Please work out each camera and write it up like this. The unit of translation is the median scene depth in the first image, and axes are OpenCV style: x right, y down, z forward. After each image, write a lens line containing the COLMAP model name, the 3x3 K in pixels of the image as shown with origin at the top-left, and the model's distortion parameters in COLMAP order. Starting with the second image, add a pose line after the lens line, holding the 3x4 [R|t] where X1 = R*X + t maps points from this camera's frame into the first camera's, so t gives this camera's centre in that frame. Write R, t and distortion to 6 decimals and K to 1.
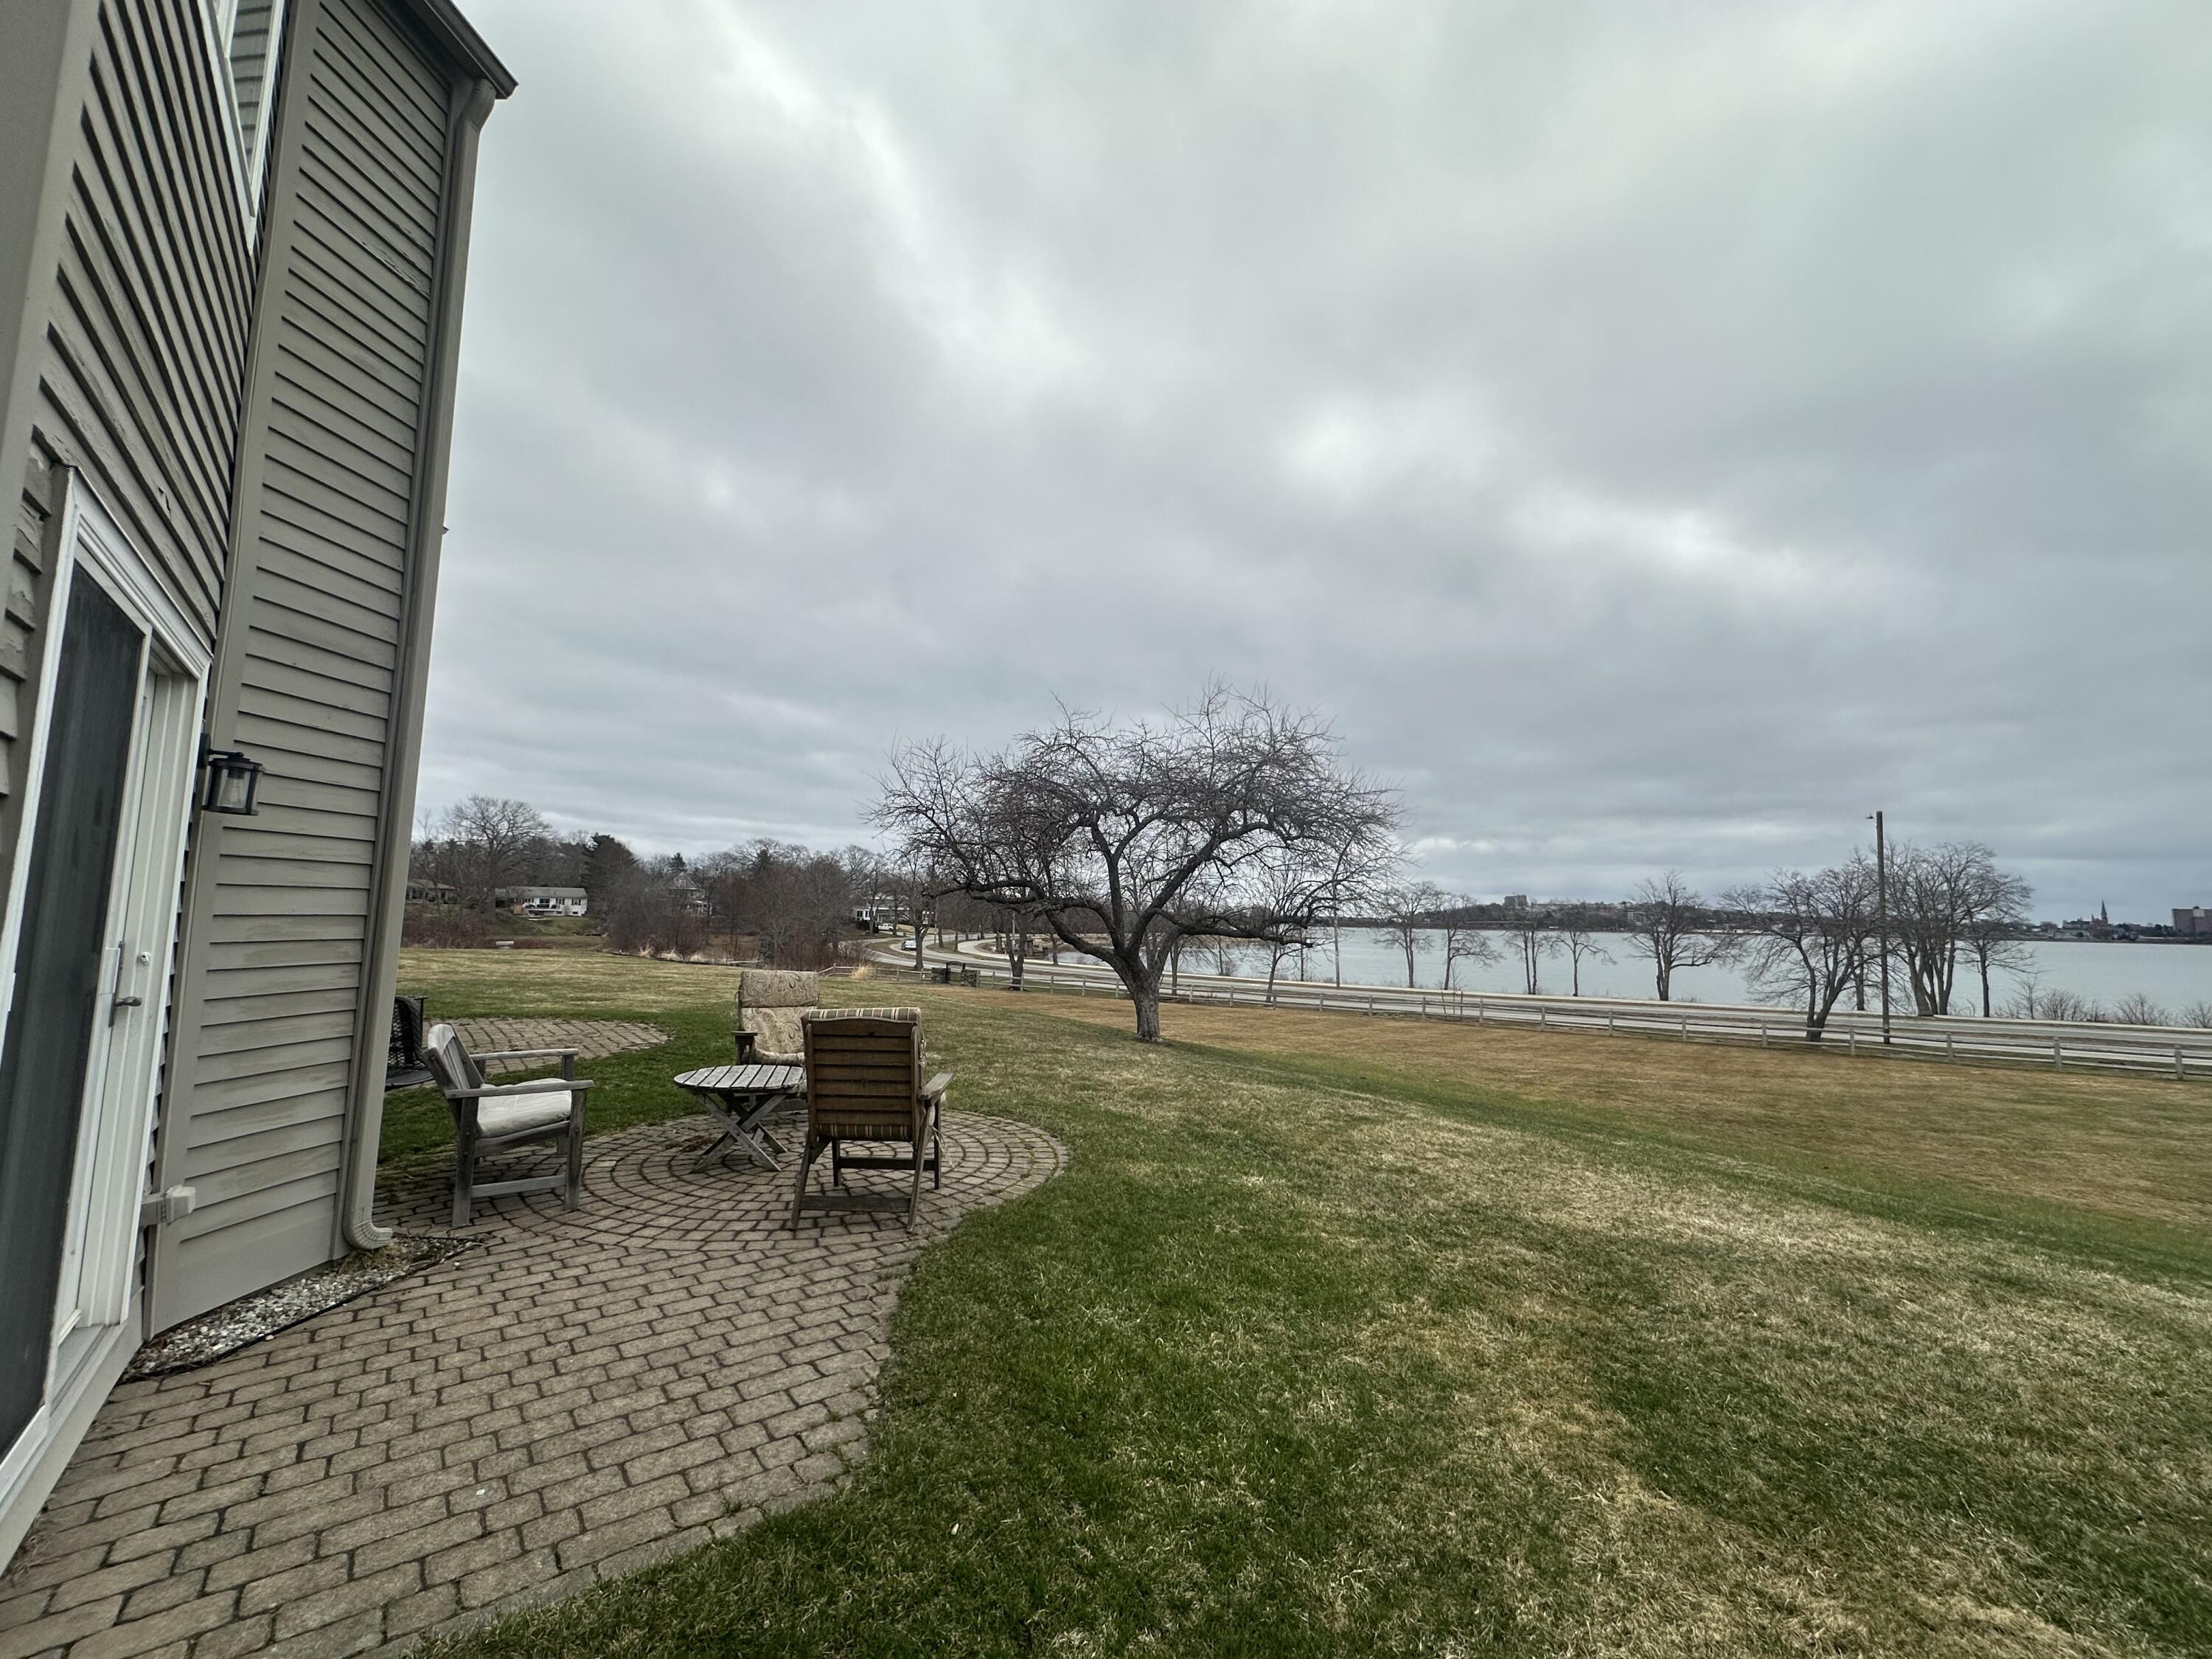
lens RADIAL K [[883.3, 0, 1103.7], [0, 883.3, 830.3], [0, 0, 1]] dist [-0.003548, 0.000852]
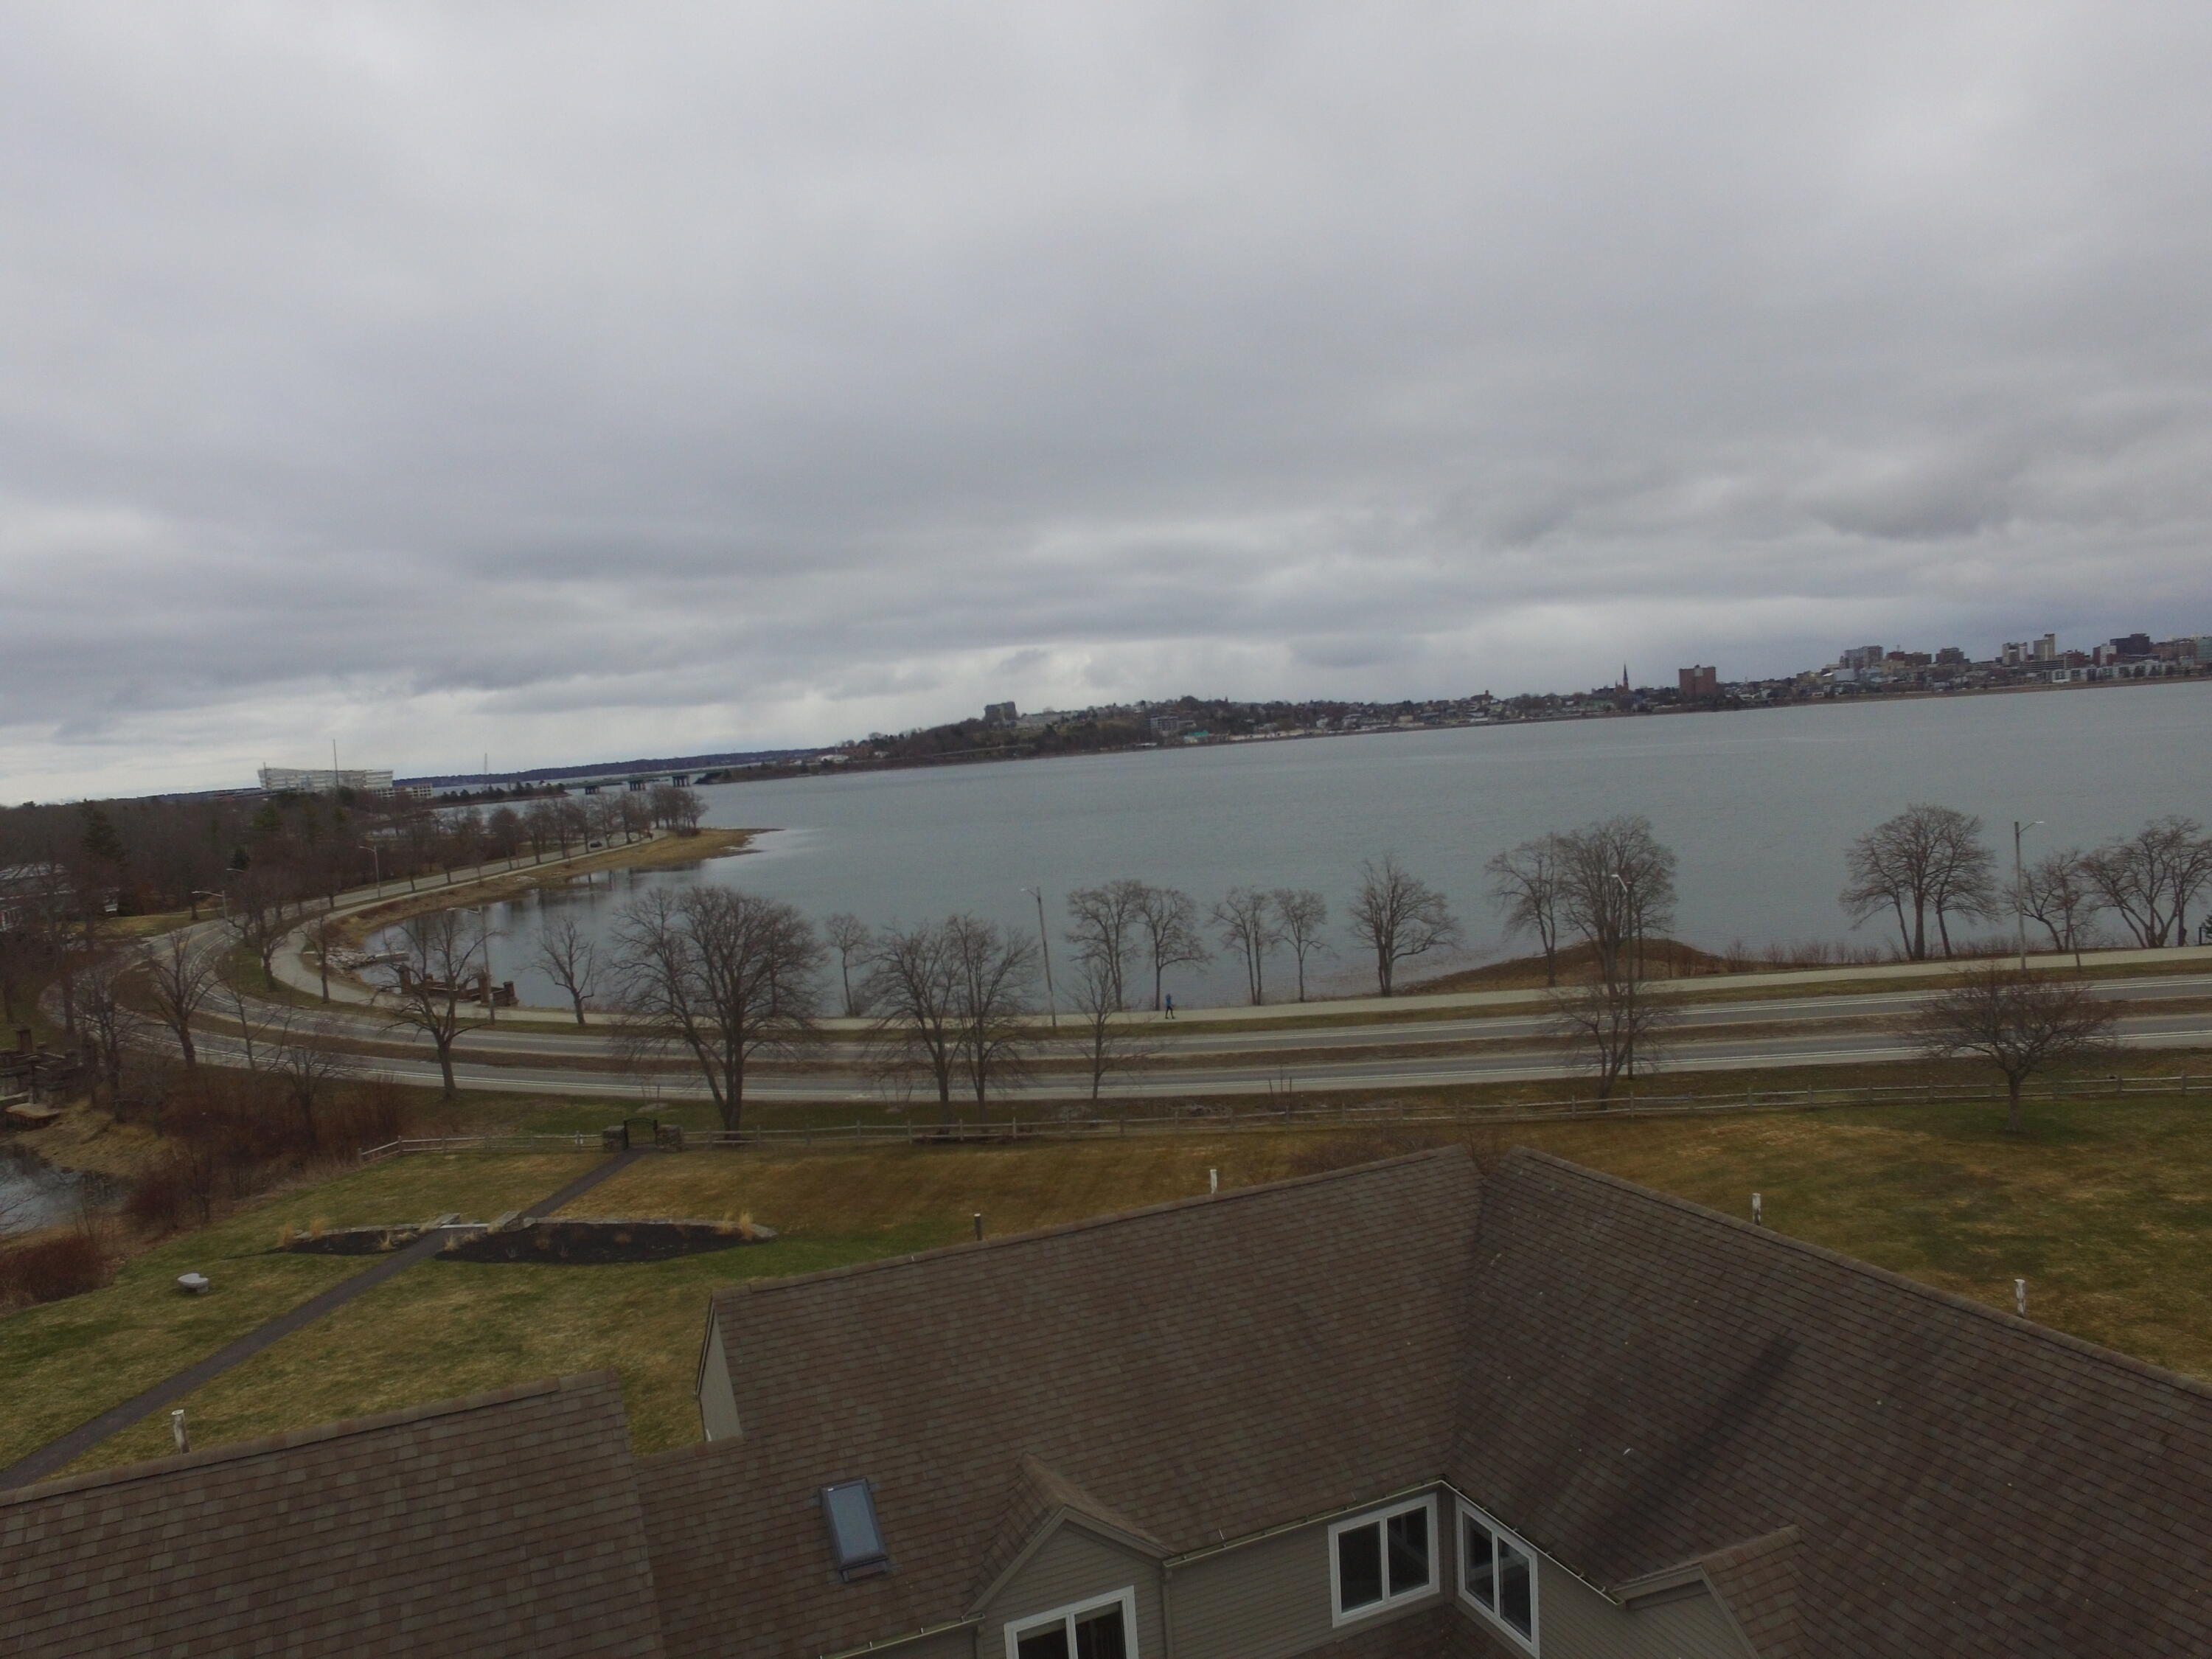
lens RADIAL K [[1501.5, 0, 1106.0], [0, 1501.5, 829.5], [0, 0, 1]] dist [-0.058717, 0.000940]
pose [[0.867383, -0.108431, 0.485684, -0.592805], [0.032299, 0.986182, 0.162485, -0.391745], [-0.496591, -0.125250, 0.858900, -0.294624]]
